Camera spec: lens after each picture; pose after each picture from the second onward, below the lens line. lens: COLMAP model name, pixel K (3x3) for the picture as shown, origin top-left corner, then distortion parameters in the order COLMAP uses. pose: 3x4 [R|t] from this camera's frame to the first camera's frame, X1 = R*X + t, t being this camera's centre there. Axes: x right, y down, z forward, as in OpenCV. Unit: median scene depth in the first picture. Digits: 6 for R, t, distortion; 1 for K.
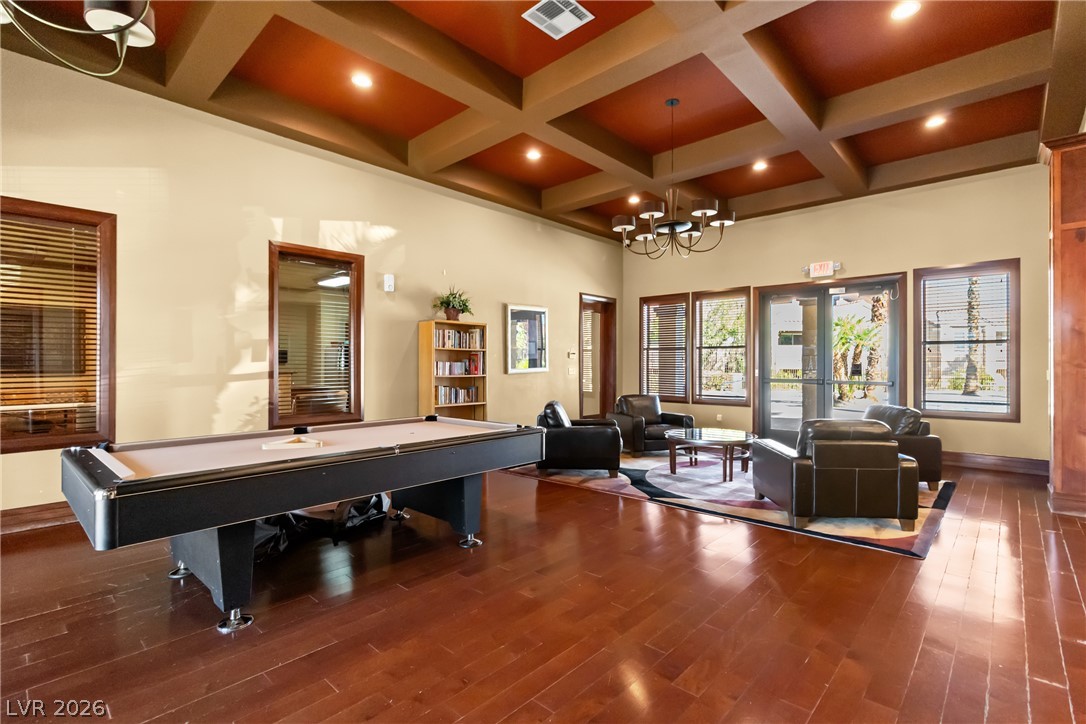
lens RADIAL K [[503.8, 0, 538.7], [0, 503.8, 362.0], [0, 0, 1]] dist [0.000154, 0.000381]
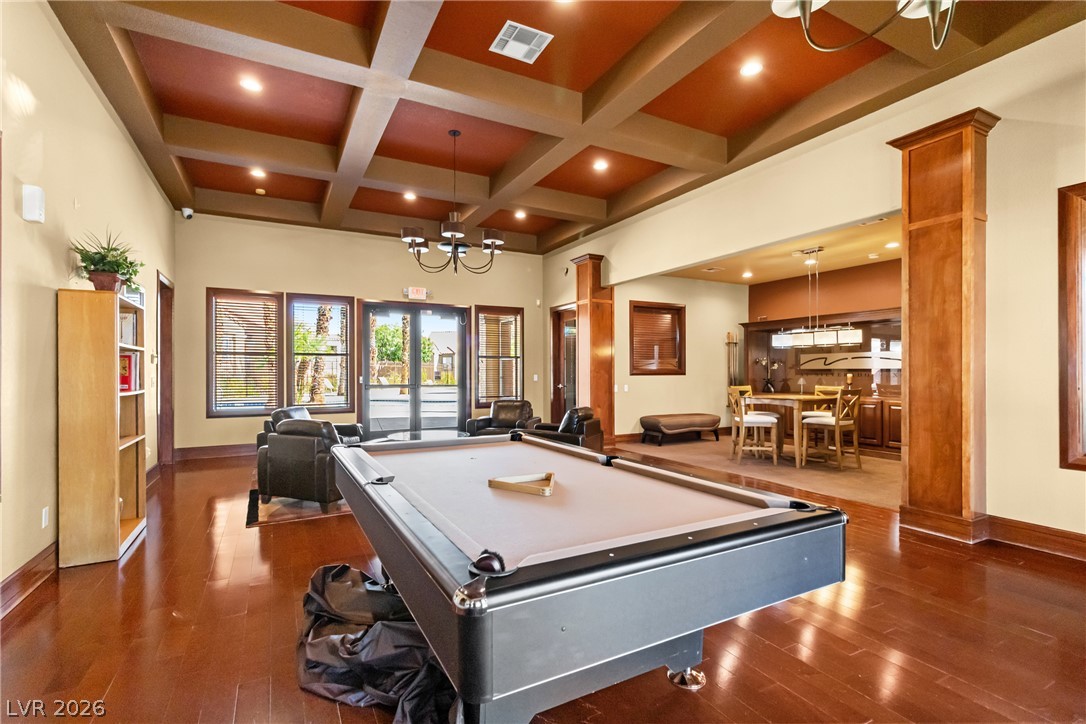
lens RADIAL K [[503.8, 0, 554.5], [0, 503.8, 372.4], [0, 0, 1]] dist [0.000154, 0.000381]
pose [[0.298148, -0.004138, 0.954511, -0.561963], [0.001701, 0.999991, 0.003804, 0.002758], [-0.954518, 0.000489, 0.298153, 0.363095]]
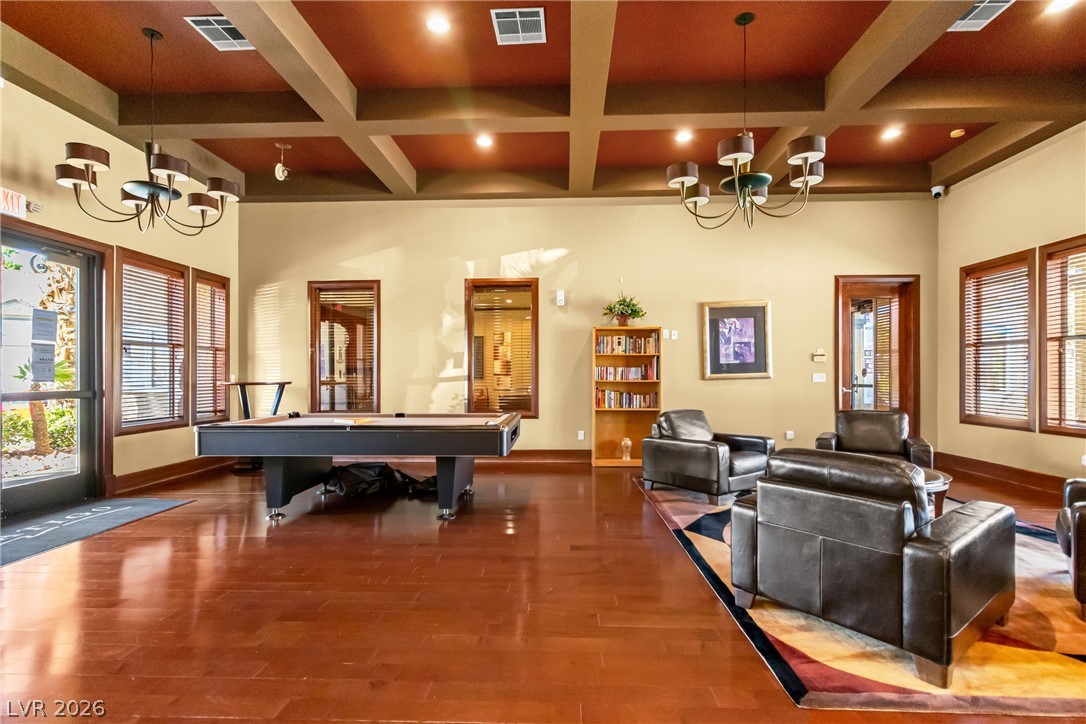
lens RADIAL K [[503.8, 0, 540.4], [0, 503.8, 369.9], [0, 0, 1]] dist [0.000154, 0.000381]
pose [[0.651057, -0.010146, -0.758961, 0.497930], [0.005322, 0.999947, -0.008802, 0.013807], [0.759010, 0.001692, 0.651076, 0.214904]]
